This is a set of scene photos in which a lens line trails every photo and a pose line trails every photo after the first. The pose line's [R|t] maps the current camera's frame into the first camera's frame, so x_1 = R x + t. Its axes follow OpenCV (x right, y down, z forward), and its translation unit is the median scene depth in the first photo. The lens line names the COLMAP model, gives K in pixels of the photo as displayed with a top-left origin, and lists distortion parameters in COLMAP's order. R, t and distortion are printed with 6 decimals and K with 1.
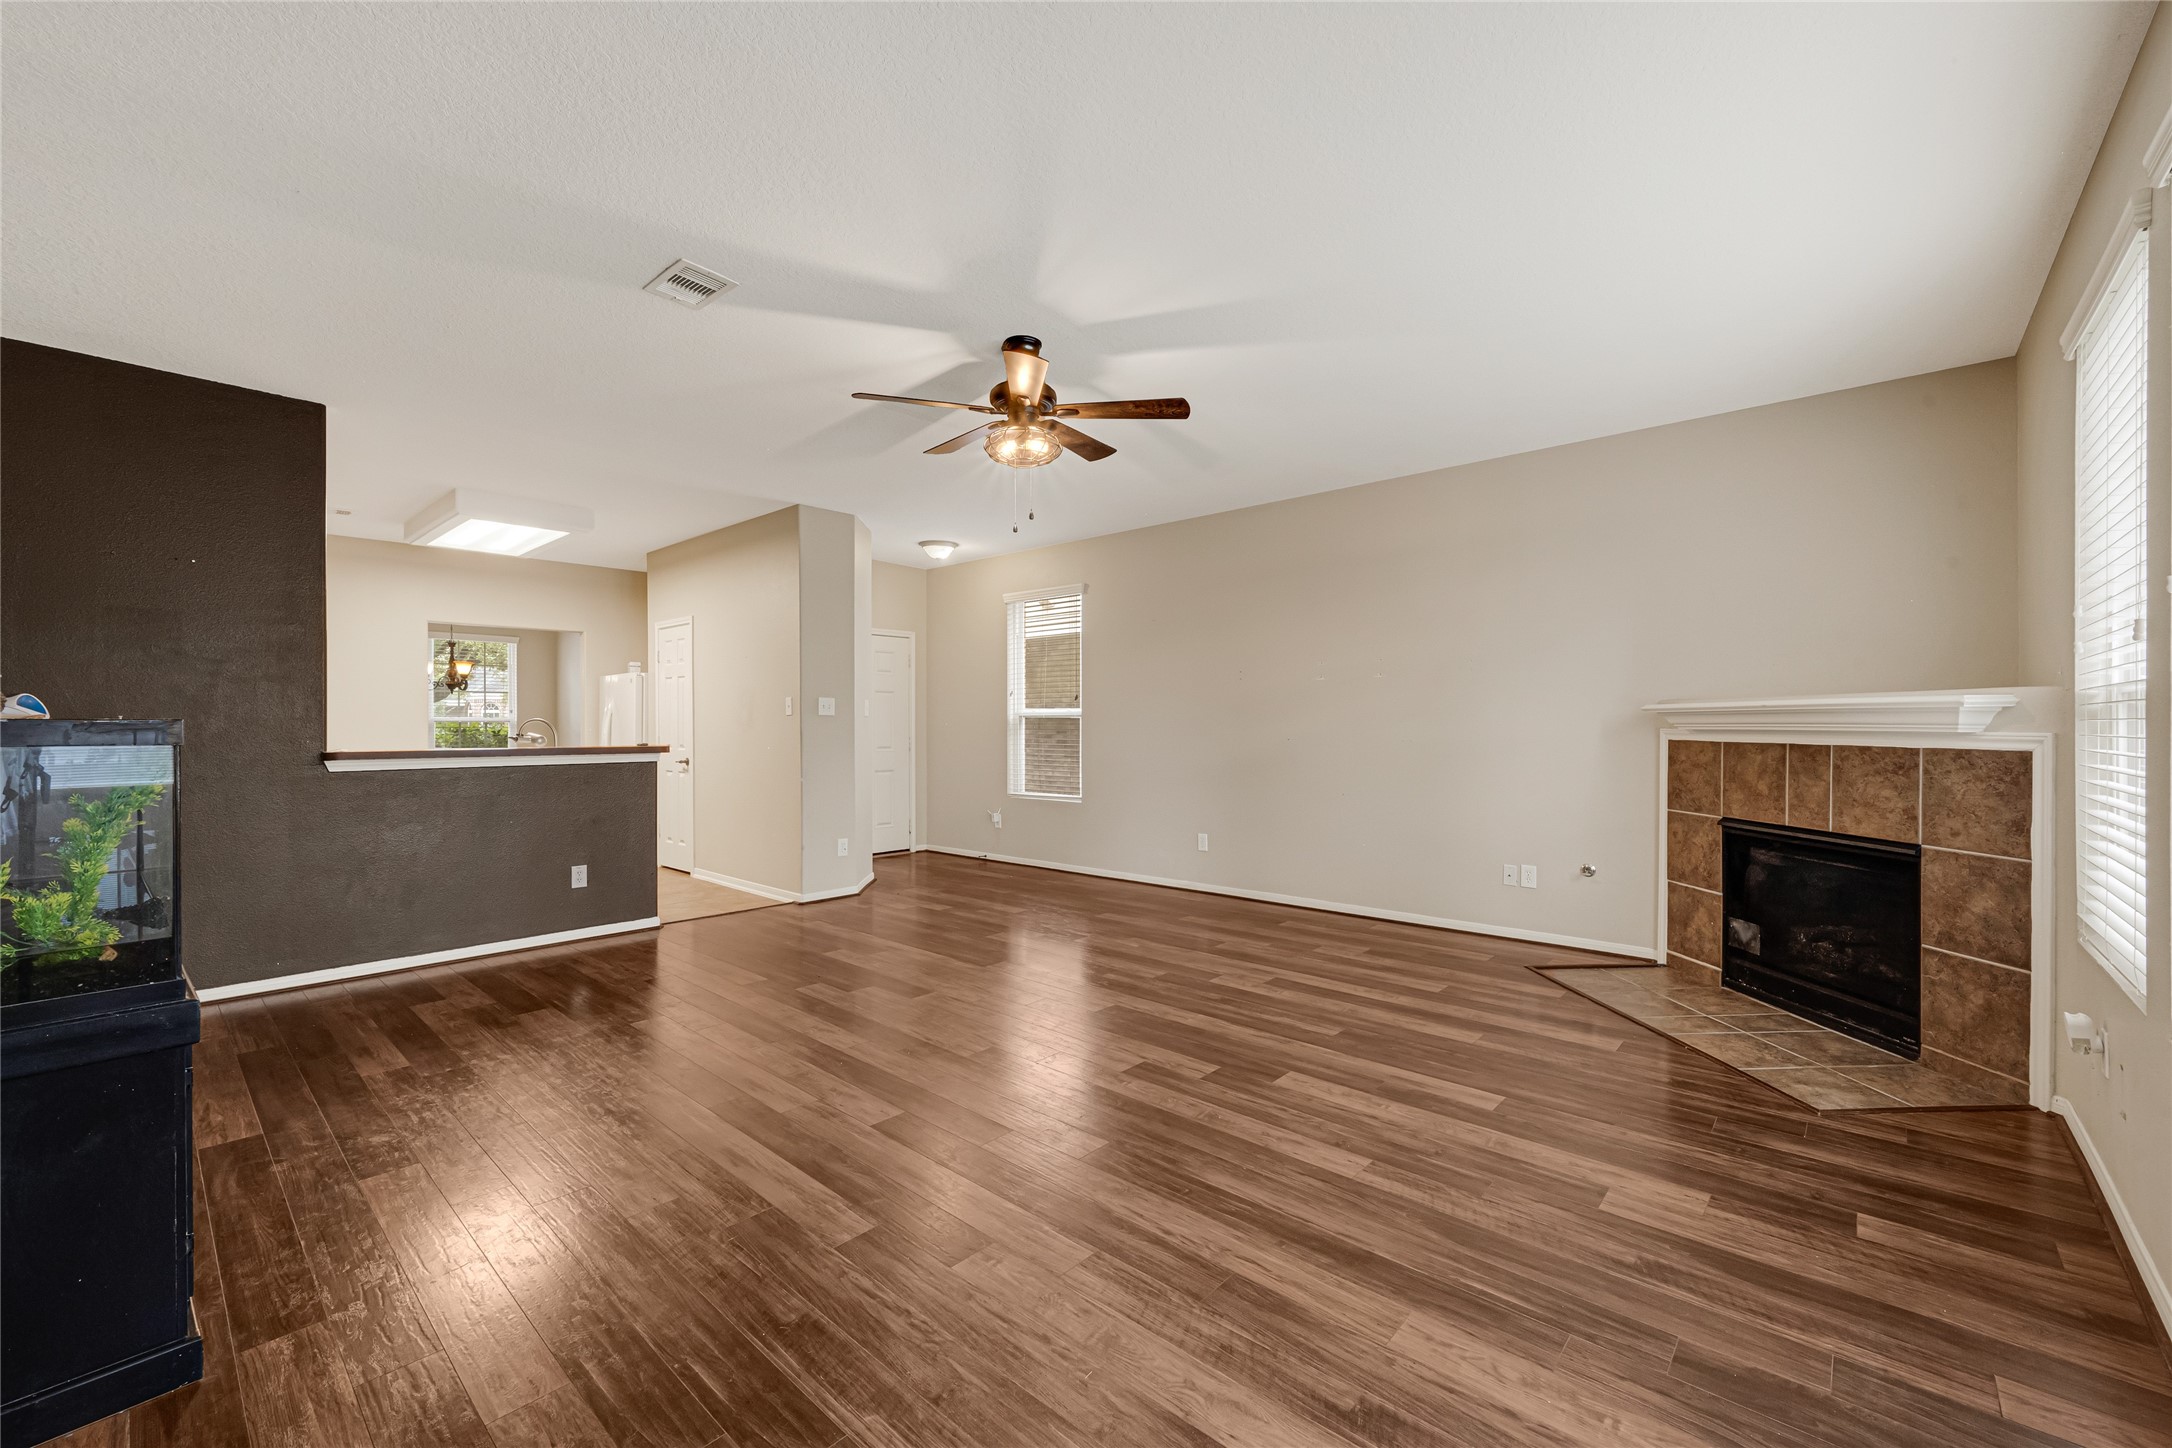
lens RADIAL K [[878.9, 0, 1093.4], [0, 878.9, 727.9], [0, 0, 1]] dist [0.002687, 0.000152]
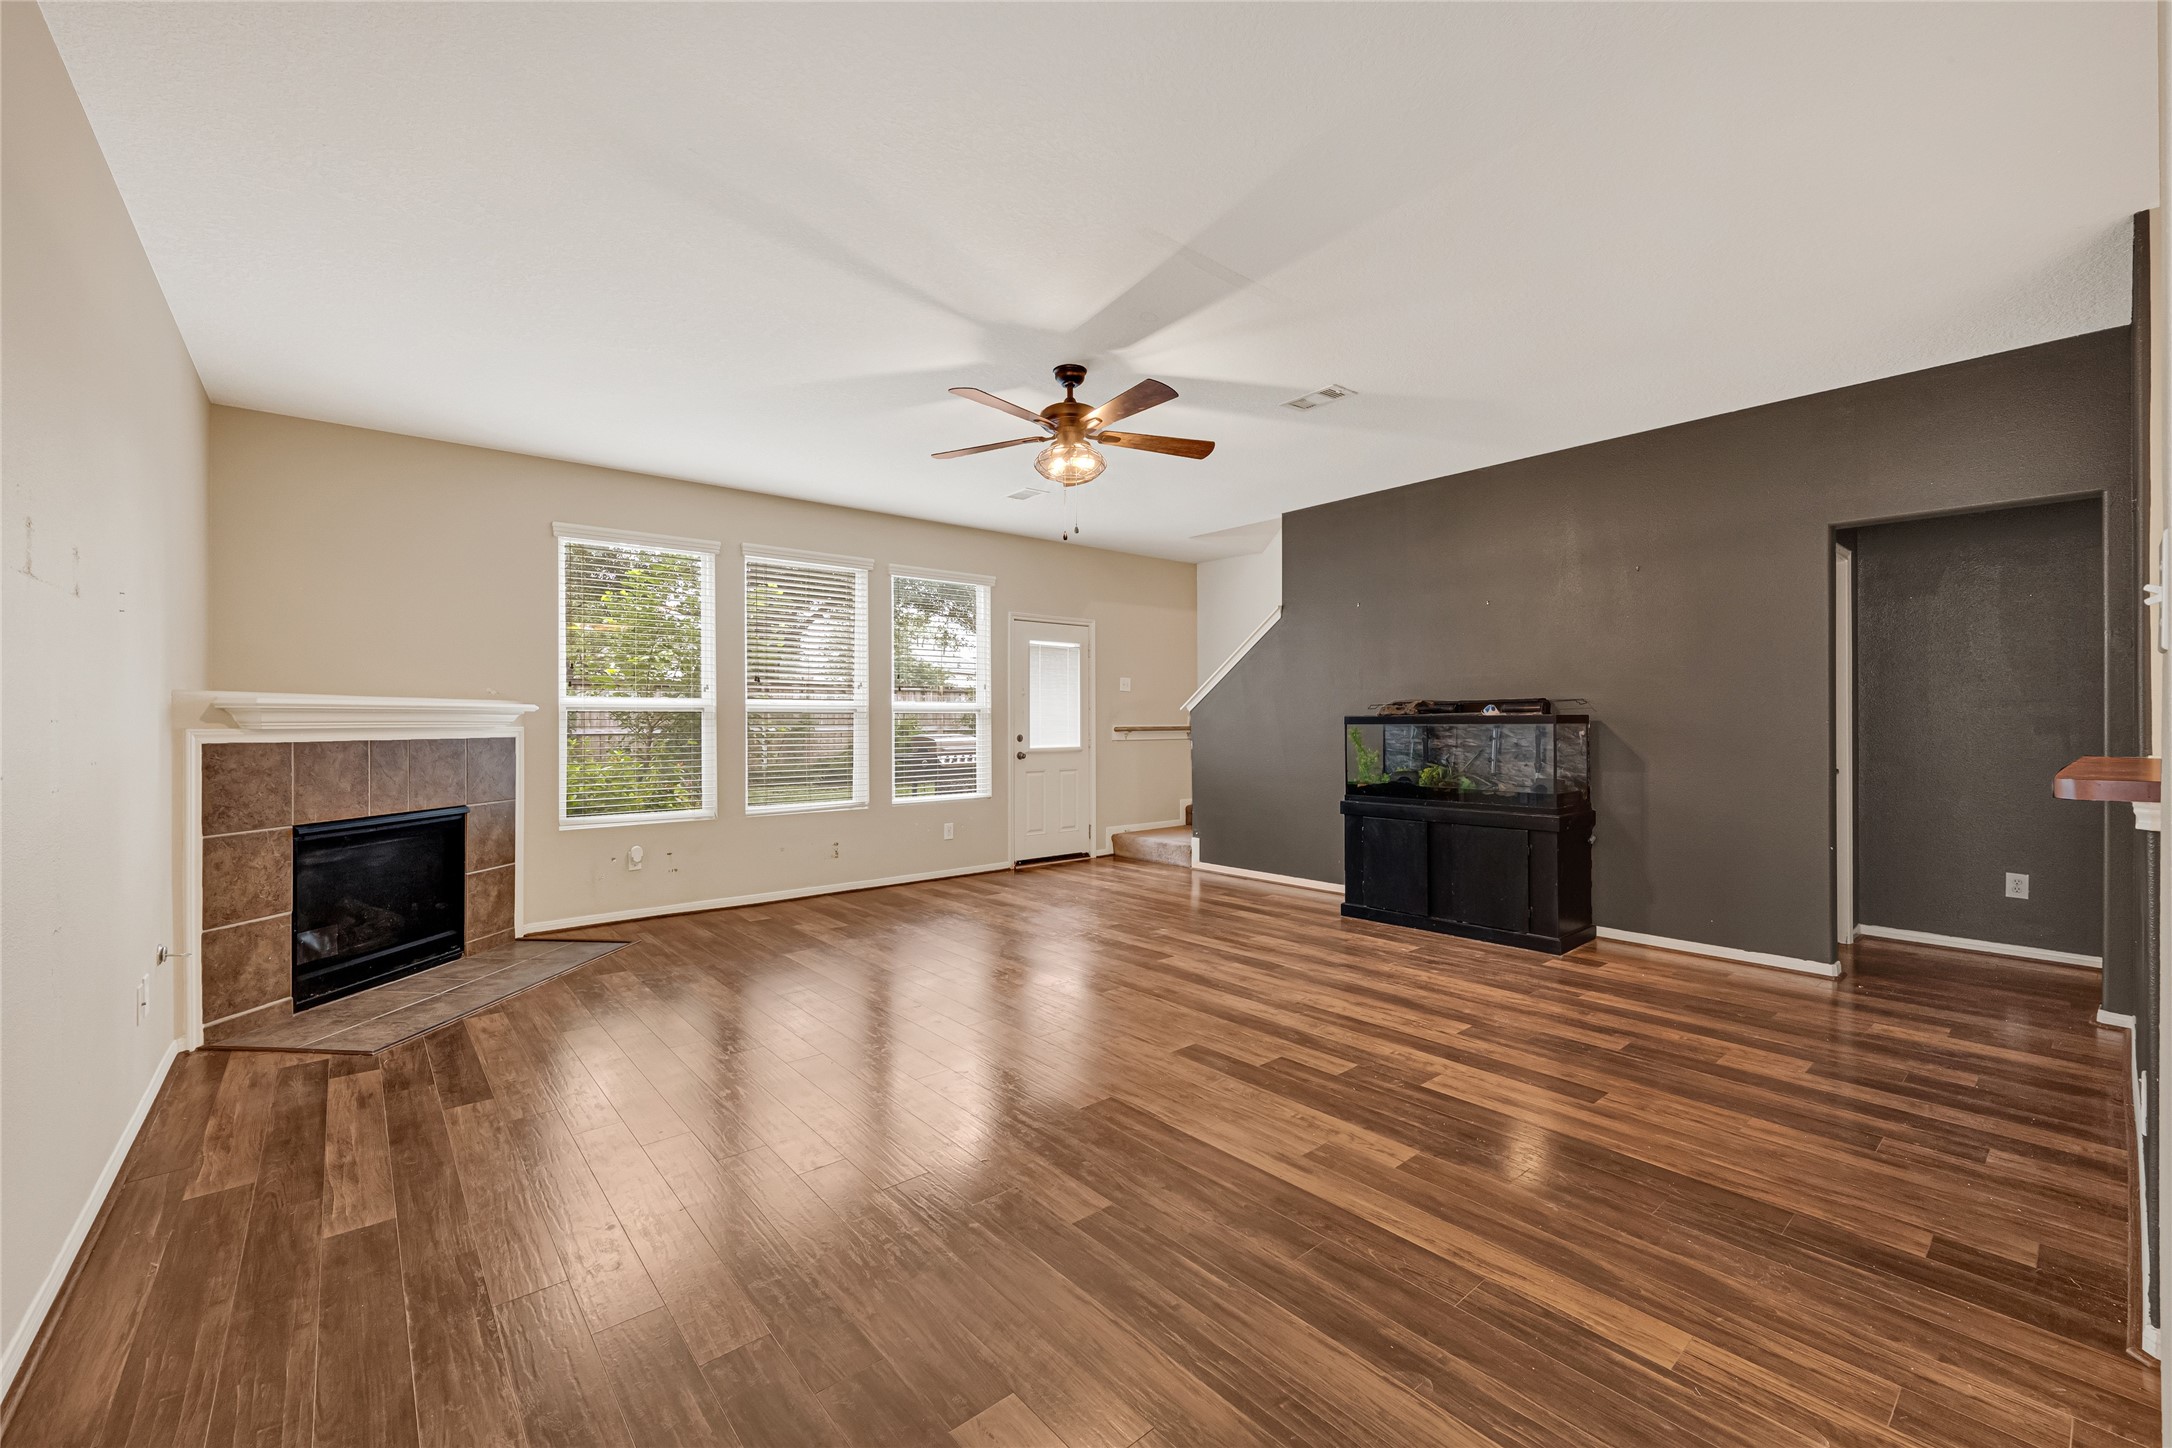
lens RADIAL K [[878.9, 0, 1085.0], [0, 878.9, 715.6], [0, 0, 1]] dist [0.002687, 0.000152]
pose [[-0.990188, 0.005801, 0.139621, -0.268007], [0.005679, 0.999983, -0.001274, -0.007312], [-0.139626, -0.000469, -0.990204, 2.239118]]
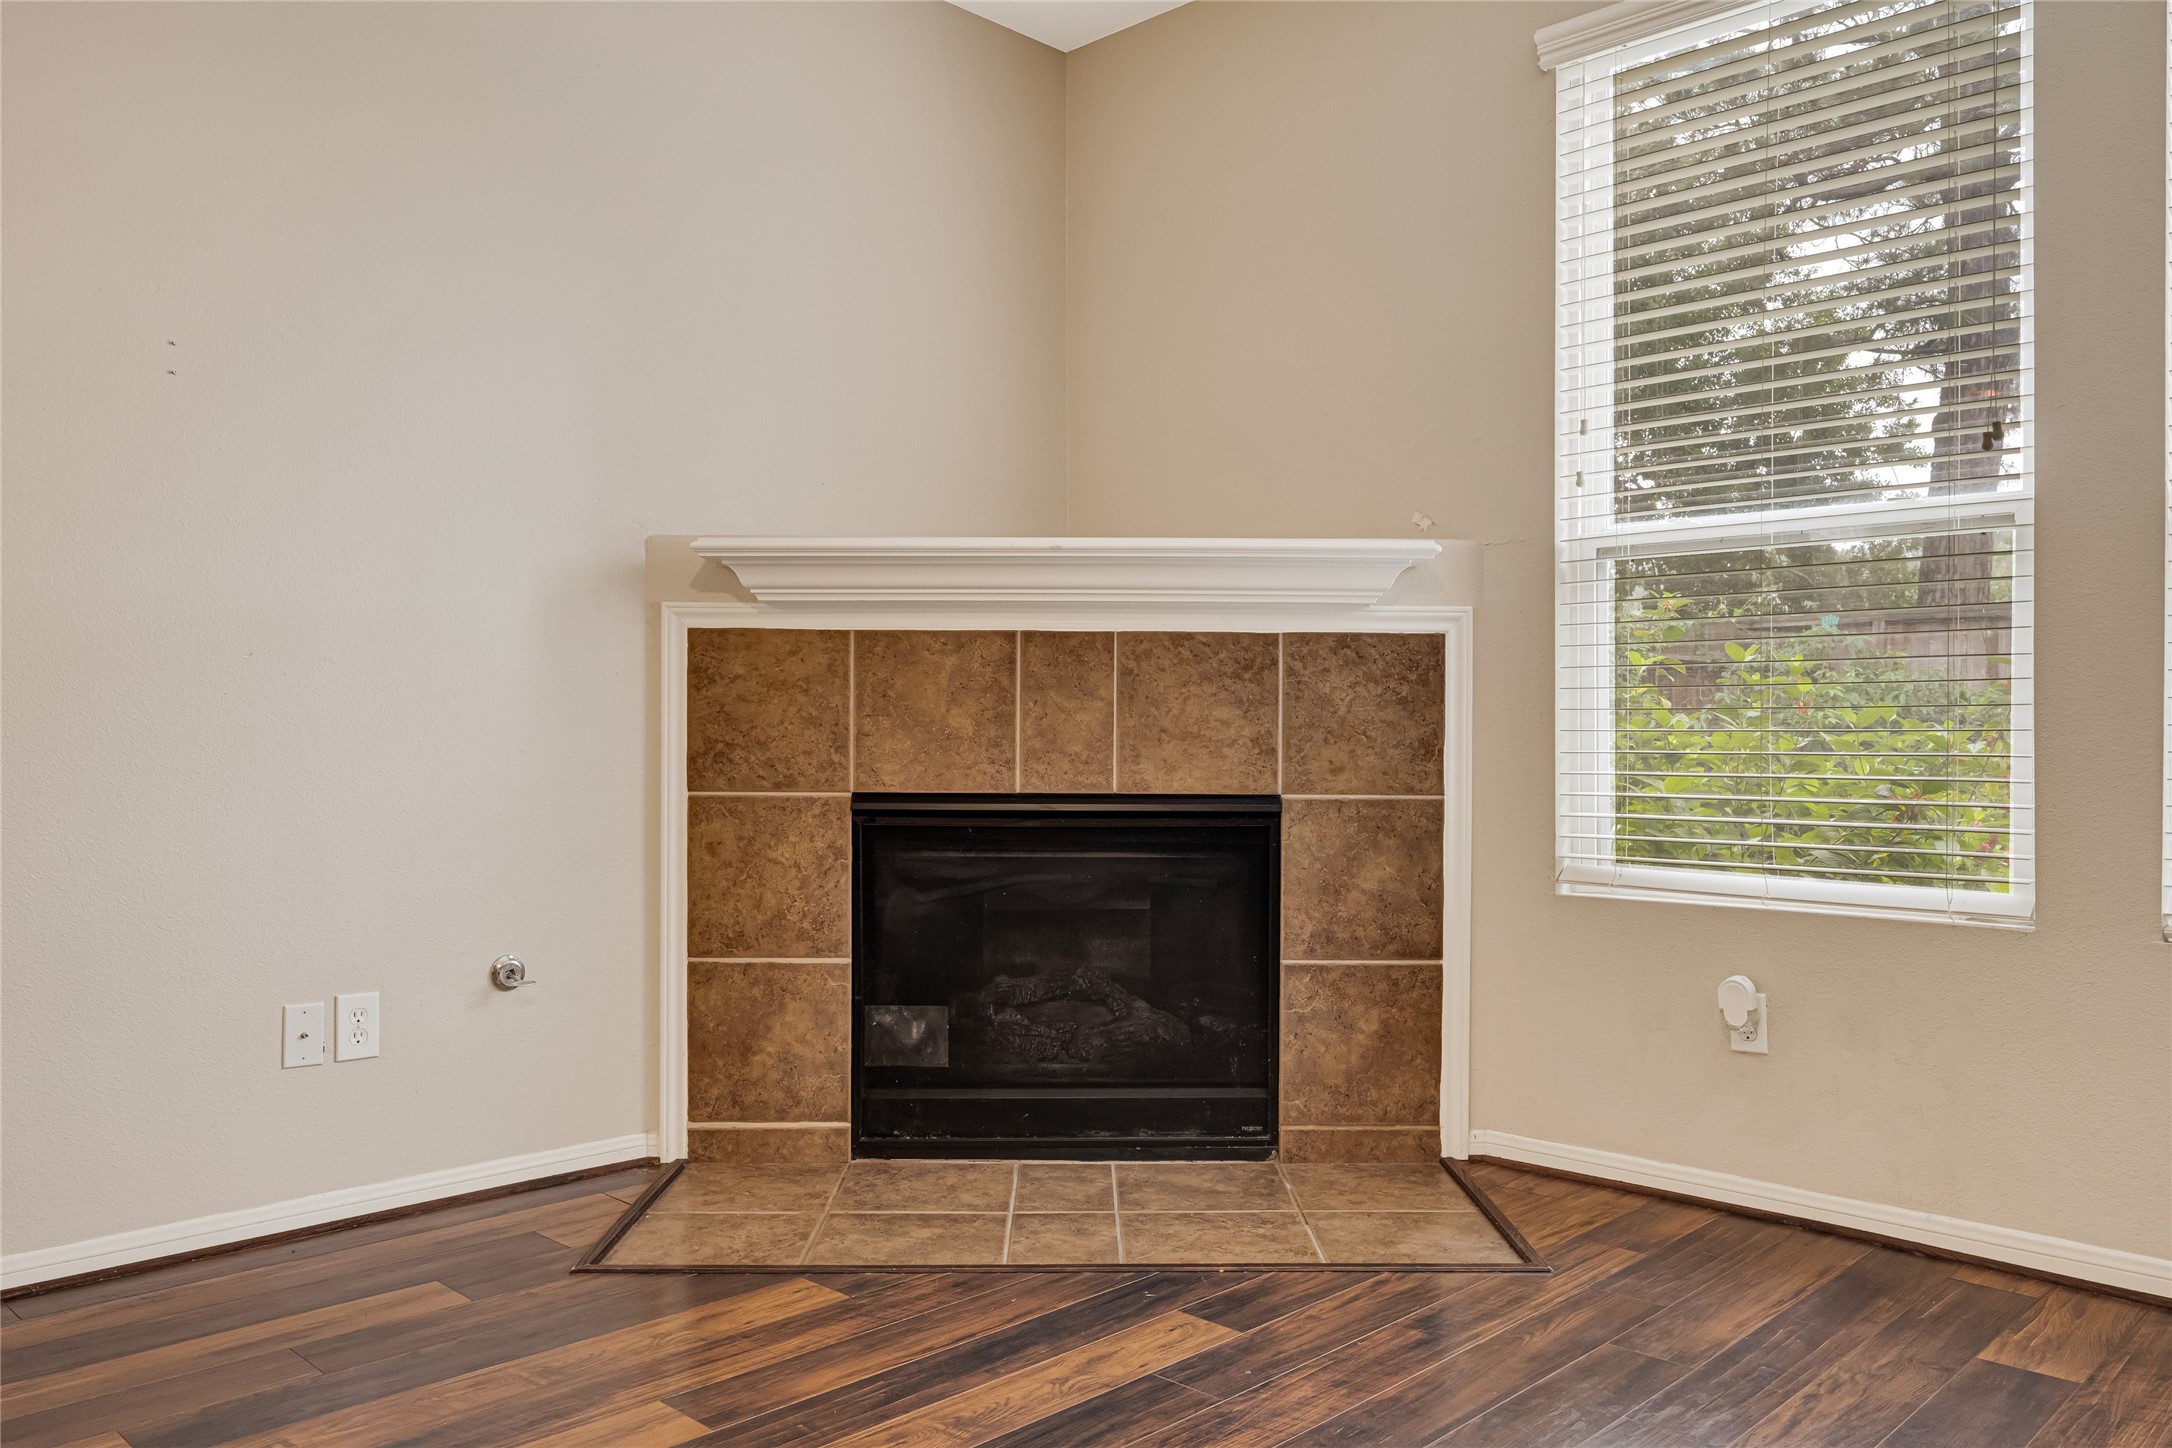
lens RADIAL K [[1626.5, 0, 1089.0], [0, 1626.5, 747.0], [0, 0, 1]] dist [-0.003184, -0.002735]
pose [[0.046868, -0.006292, 0.998881, -0.166753], [0.003056, 0.999976, 0.006156, 0.090762], [-0.998896, 0.002764, 0.046886, 1.052405]]
